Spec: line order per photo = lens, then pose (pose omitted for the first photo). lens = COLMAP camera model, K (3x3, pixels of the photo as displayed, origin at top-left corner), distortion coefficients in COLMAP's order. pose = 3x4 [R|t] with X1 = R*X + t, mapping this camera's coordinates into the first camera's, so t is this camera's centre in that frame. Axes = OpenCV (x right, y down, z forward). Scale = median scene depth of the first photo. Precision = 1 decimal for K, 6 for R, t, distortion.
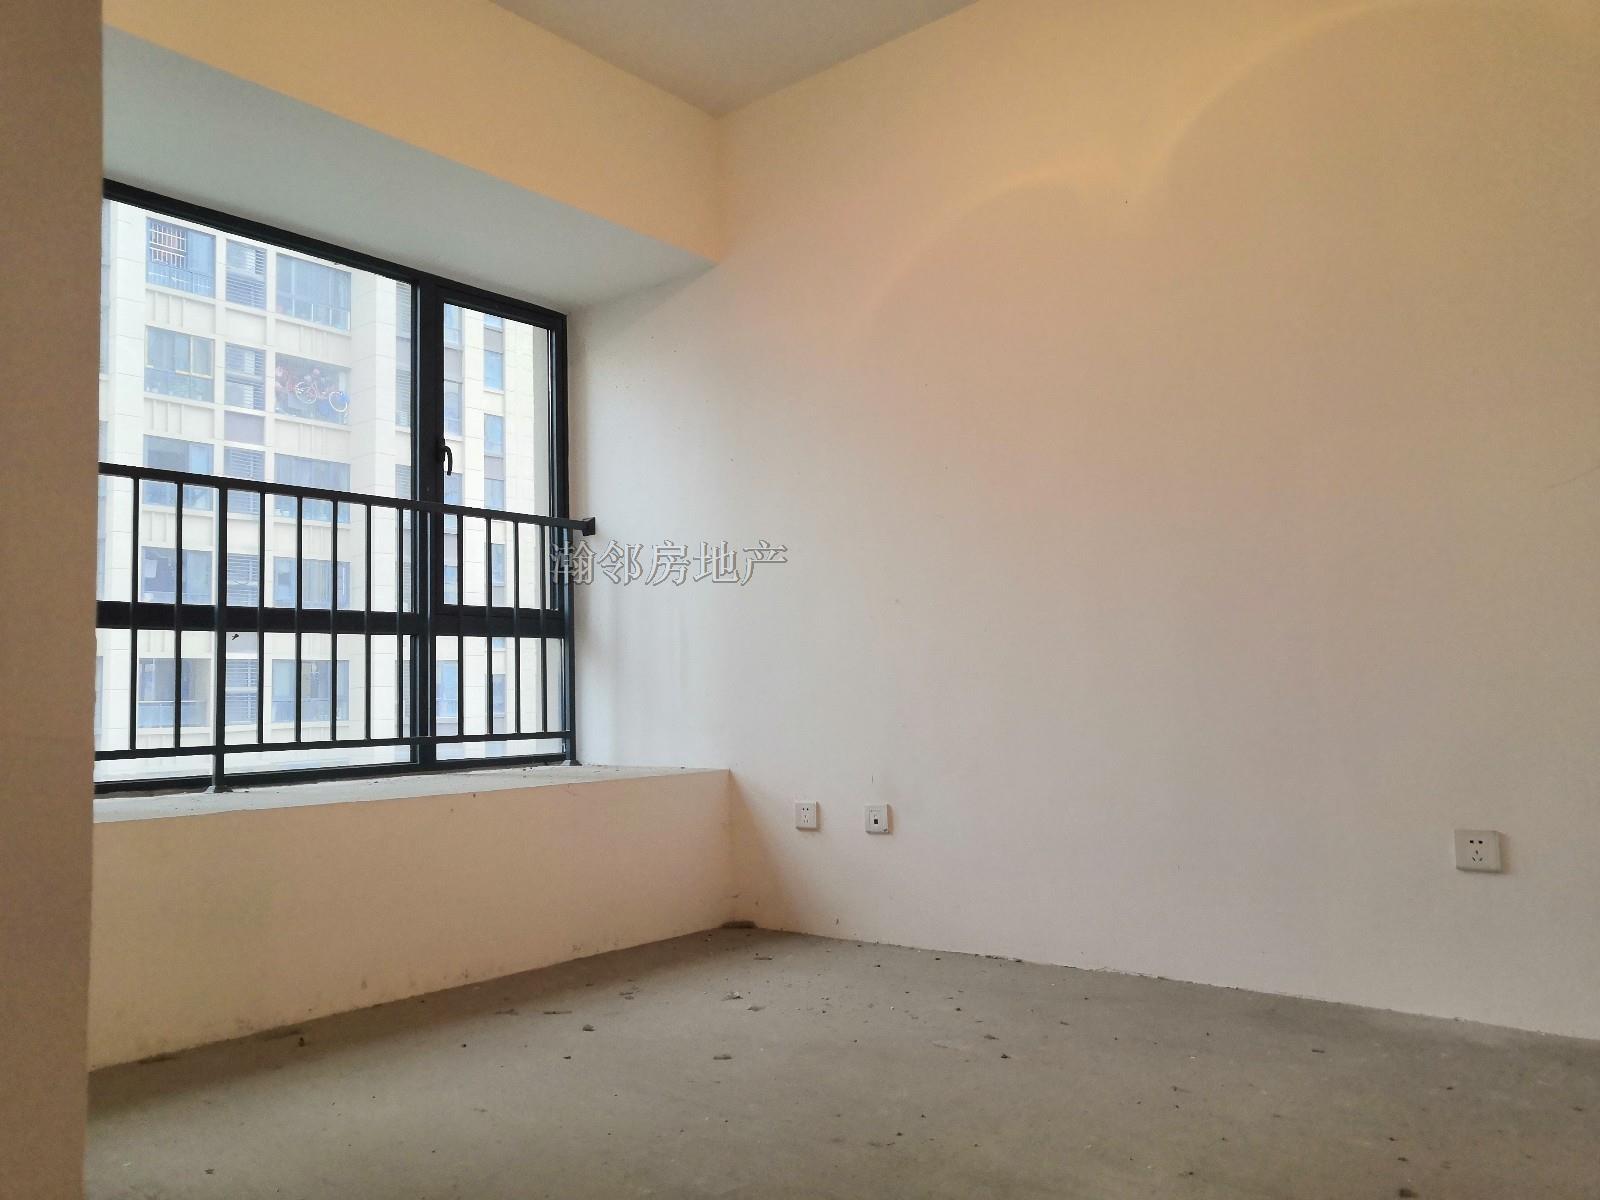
lens RADIAL K [[1238.0, 0, 800.0], [0, 1238.0, 600.0], [0, 0, 1]] dist [0.001943, -0.001519]
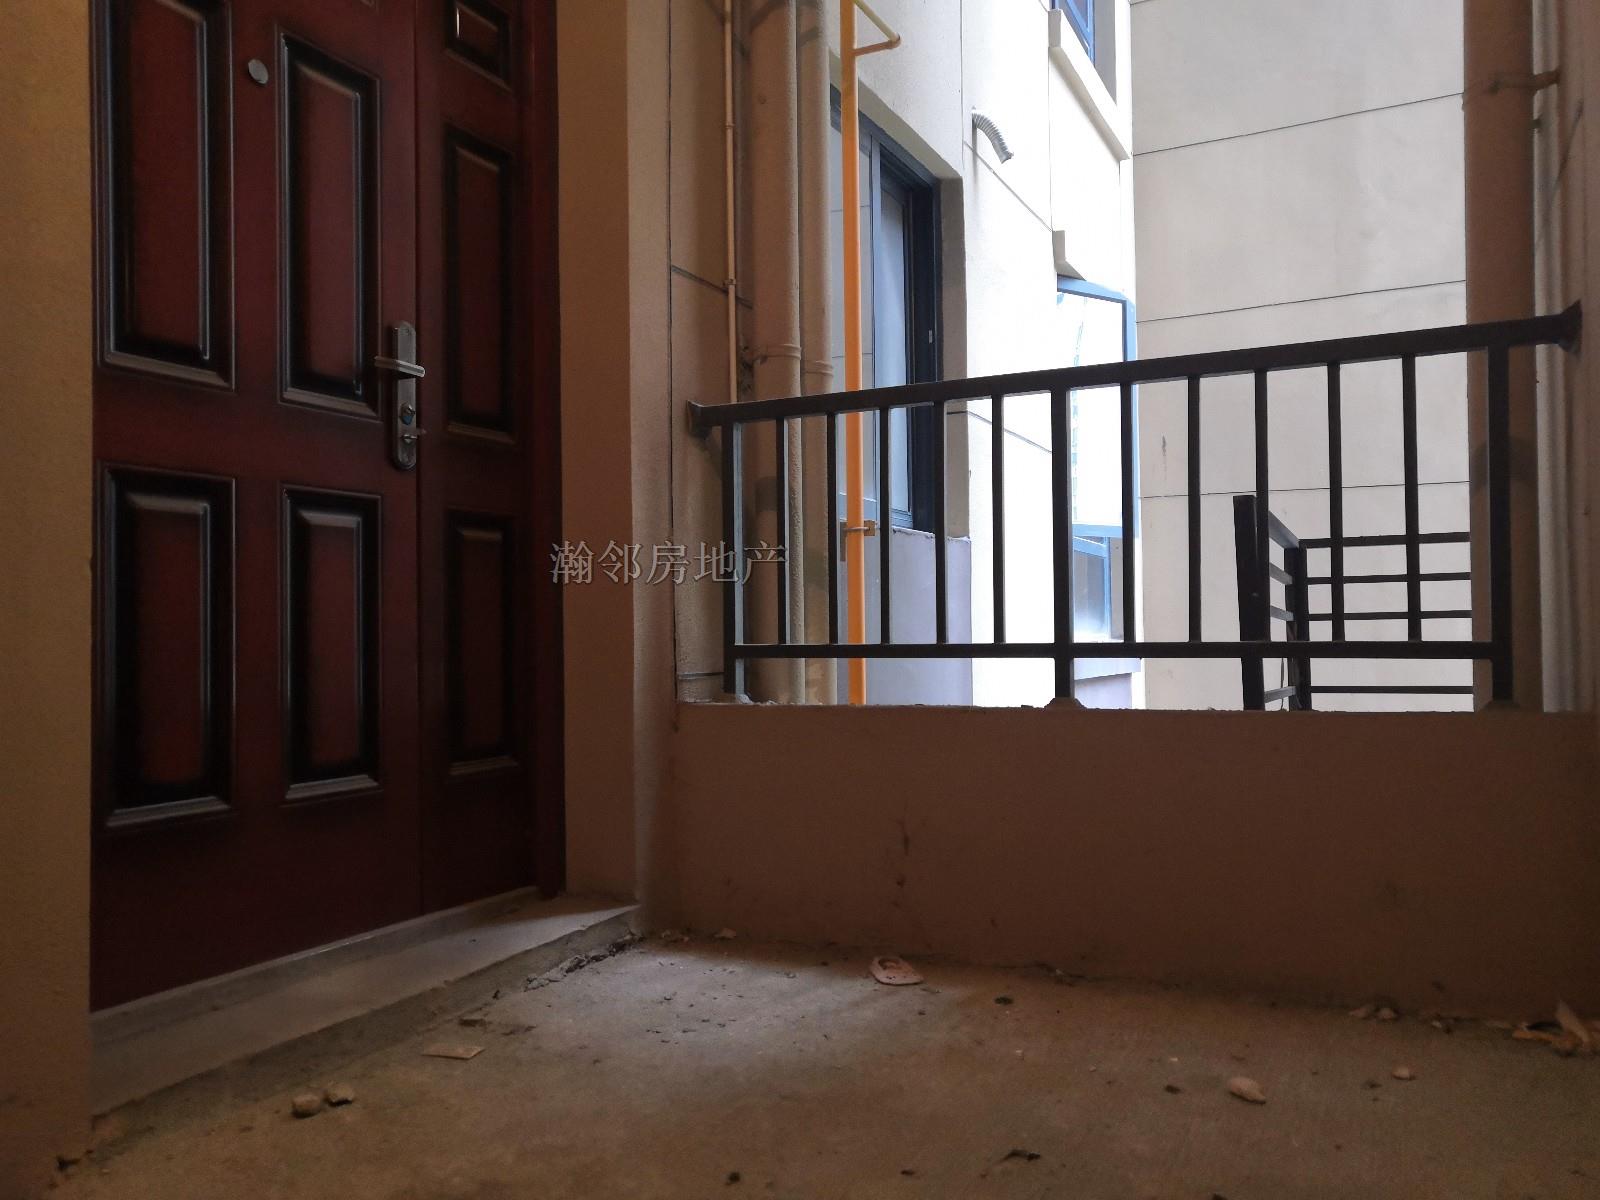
lens RADIAL K [[1238.0, 0, 800.0], [0, 1238.0, 600.0], [0, 0, 1]] dist [0.001943, -0.001519]
pose [[0.228533, 0.003403, -0.973530, 0.159911], [0.087529, 0.995872, 0.024028, 0.071187], [0.969593, -0.090703, 0.227292, 0.777870]]
